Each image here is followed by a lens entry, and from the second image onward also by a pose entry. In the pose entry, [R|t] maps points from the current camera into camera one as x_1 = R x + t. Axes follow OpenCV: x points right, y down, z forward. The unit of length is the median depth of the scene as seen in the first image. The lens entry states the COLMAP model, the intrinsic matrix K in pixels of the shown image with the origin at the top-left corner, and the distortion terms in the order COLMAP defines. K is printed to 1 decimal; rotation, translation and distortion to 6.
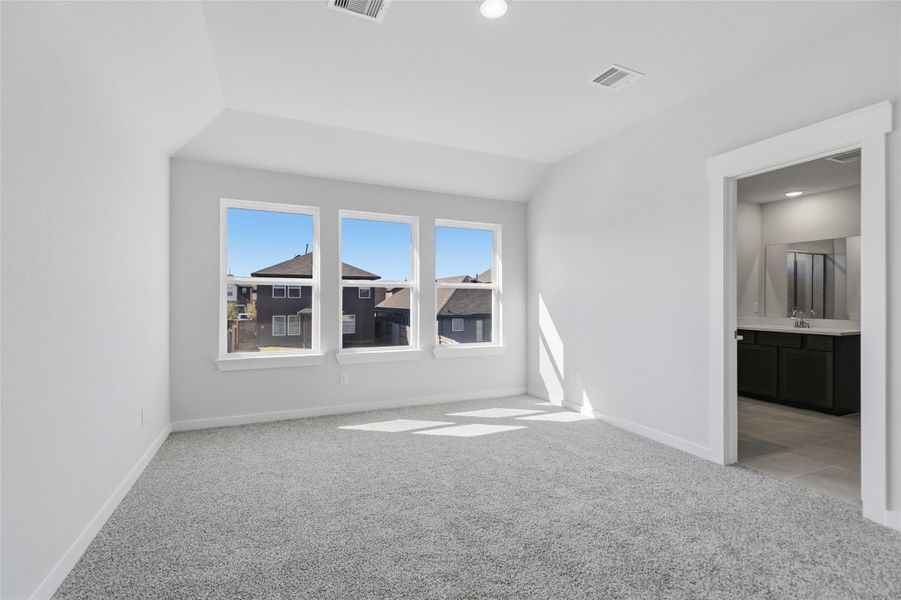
lens RADIAL K [[414.2, 0, 446.7], [0, 414.2, 297.7], [0, 0, 1]] dist [0.014682, -0.002969]
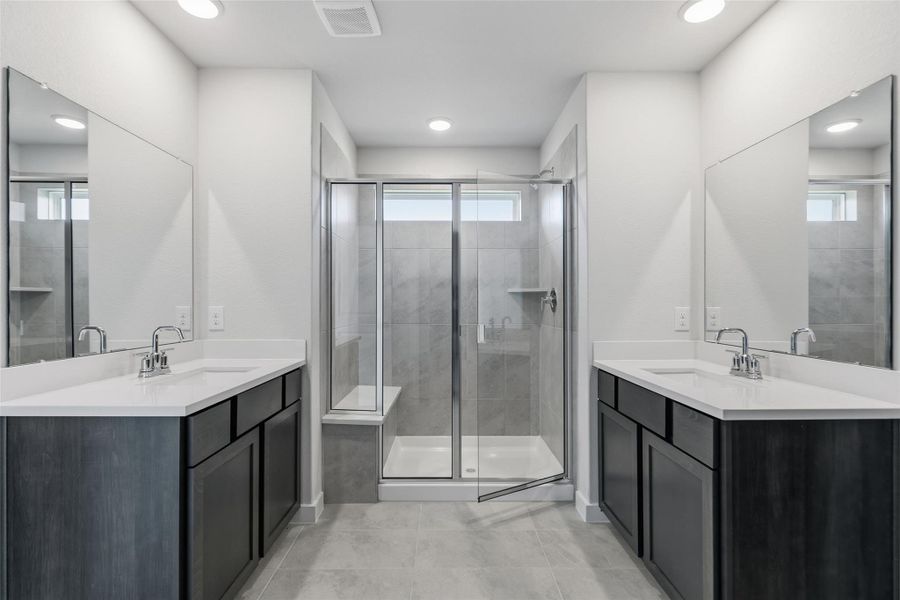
lens RADIAL K [[413.7, 0, 442.7], [0, 413.7, 303.6], [0, 0, 1]] dist [0.014682, -0.002969]
pose [[0.907980, -0.006420, -0.418965, 0.693806], [0.005303, 0.999979, -0.003831, 0.008098], [0.418980, 0.001257, 0.907994, 0.509413]]
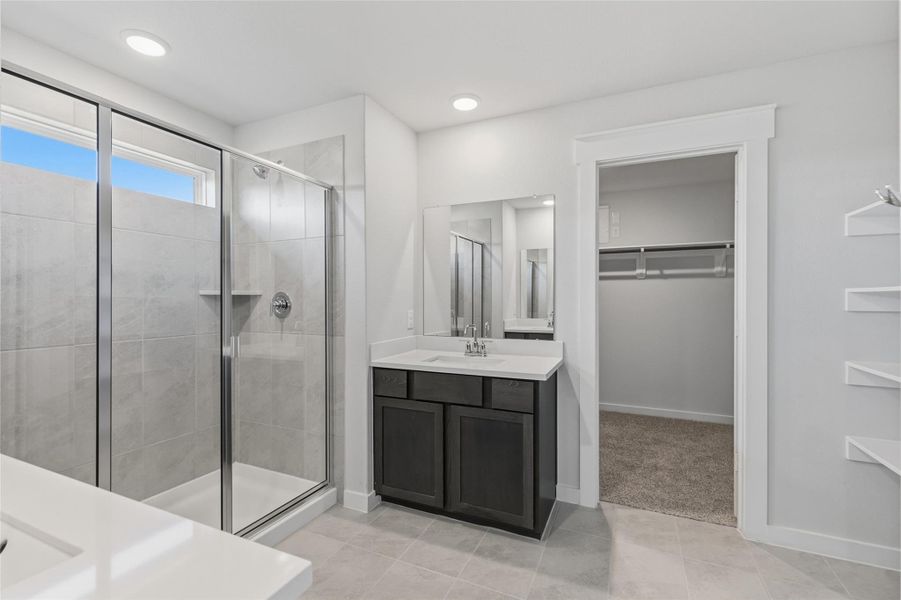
lens RADIAL K [[414.2, 0, 441.8], [0, 414.2, 299.9], [0, 0, 1]] dist [0.014682, -0.002969]
pose [[0.765107, -0.009077, 0.643839, 0.421267], [0.008940, 0.999954, 0.003474, -0.003870], [-0.643841, 0.003098, 0.765153, 0.553717]]
